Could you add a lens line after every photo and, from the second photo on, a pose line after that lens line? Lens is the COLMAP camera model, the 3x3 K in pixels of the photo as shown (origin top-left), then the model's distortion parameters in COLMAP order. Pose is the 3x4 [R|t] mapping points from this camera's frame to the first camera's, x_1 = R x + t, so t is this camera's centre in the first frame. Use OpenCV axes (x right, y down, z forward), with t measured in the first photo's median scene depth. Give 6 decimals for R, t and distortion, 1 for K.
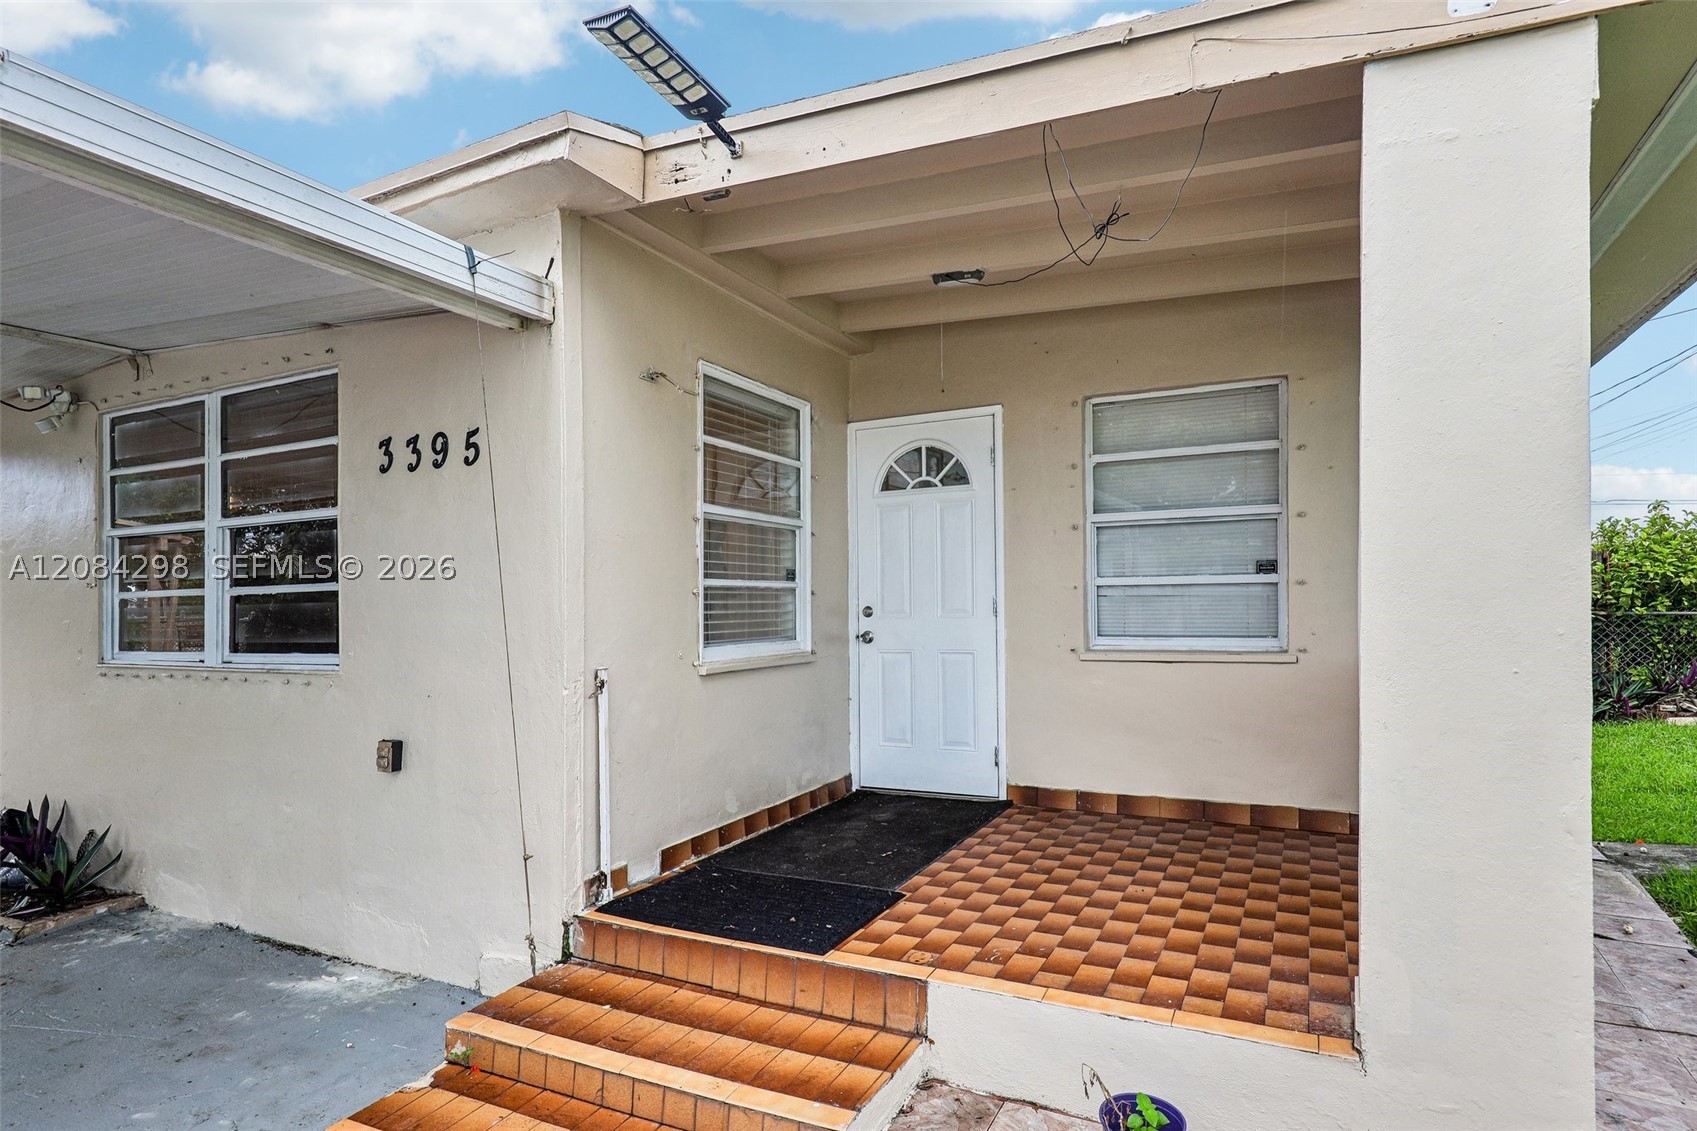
lens RADIAL K [[962.1, 0, 868.2], [0, 962.1, 576.0], [0, 0, 1]] dist [-0.000423, -0.007380]
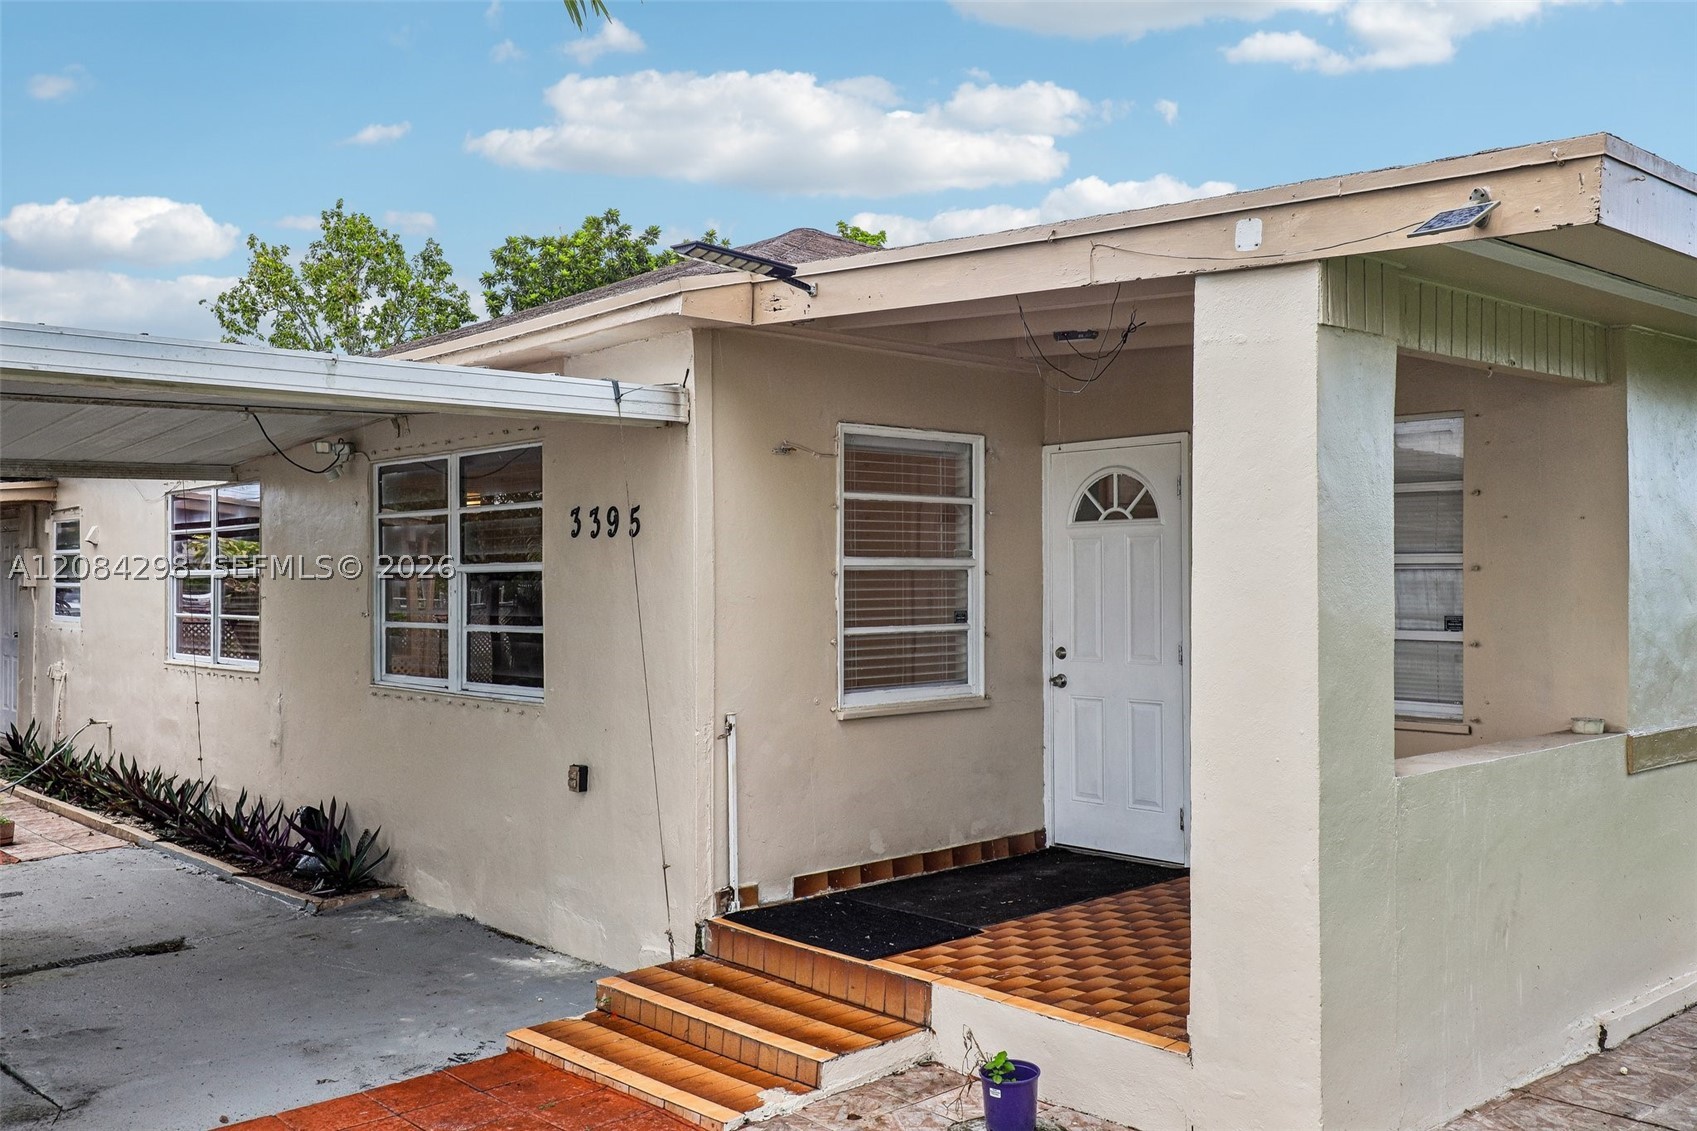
lens RADIAL K [[1573.5, 0, 818.6], [0, 1573.5, 542.0], [0, 0, 1]] dist [-0.003851, 0.017486]
pose [[0.926283, 0.001822, -0.376824, 0.451952], [0.003448, 0.999905, 0.013310, -0.115011], [0.376813, -0.013628, 0.926189, -0.606983]]
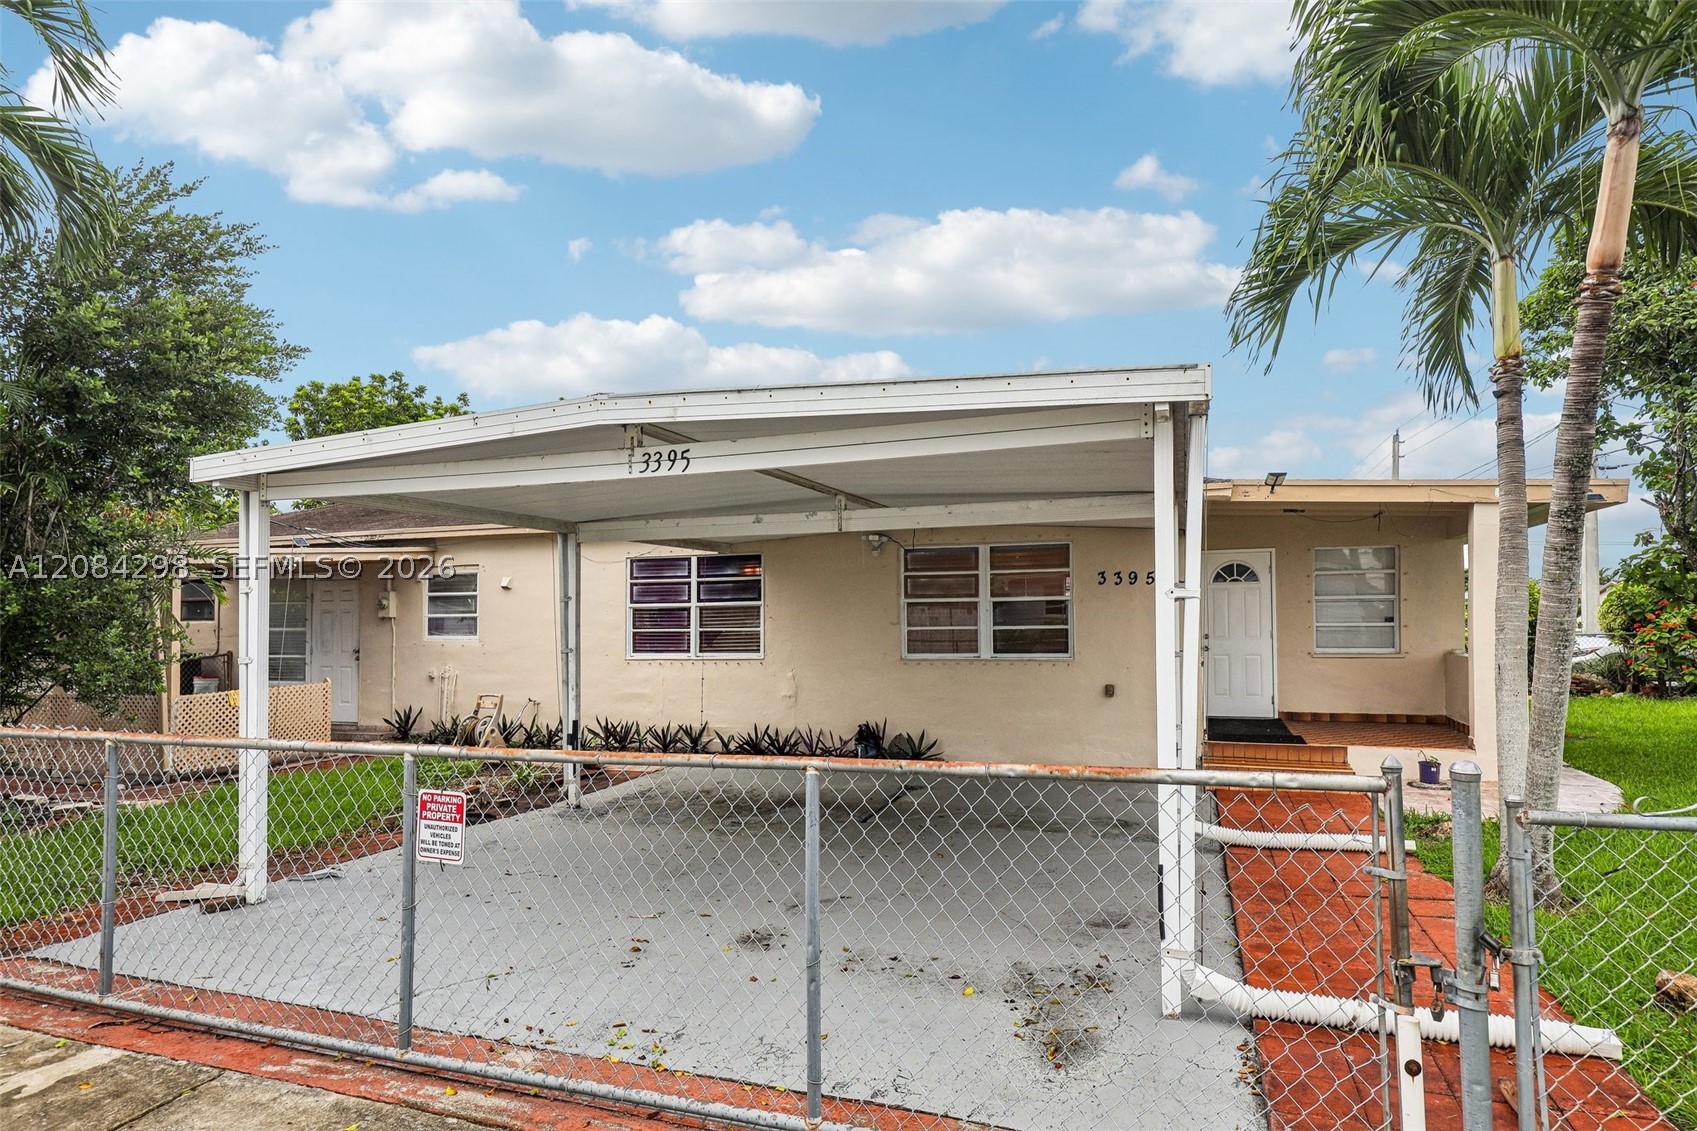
lens RADIAL K [[962.1, 0, 907.3], [0, 962.1, 592.0], [0, 0, 1]] dist [-0.000423, -0.007380]
pose [[0.990447, 0.010176, 0.137520, -1.282291], [-0.009984, 0.999948, -0.002086, -0.069535], [-0.137534, 0.000693, 0.990497, -1.430333]]
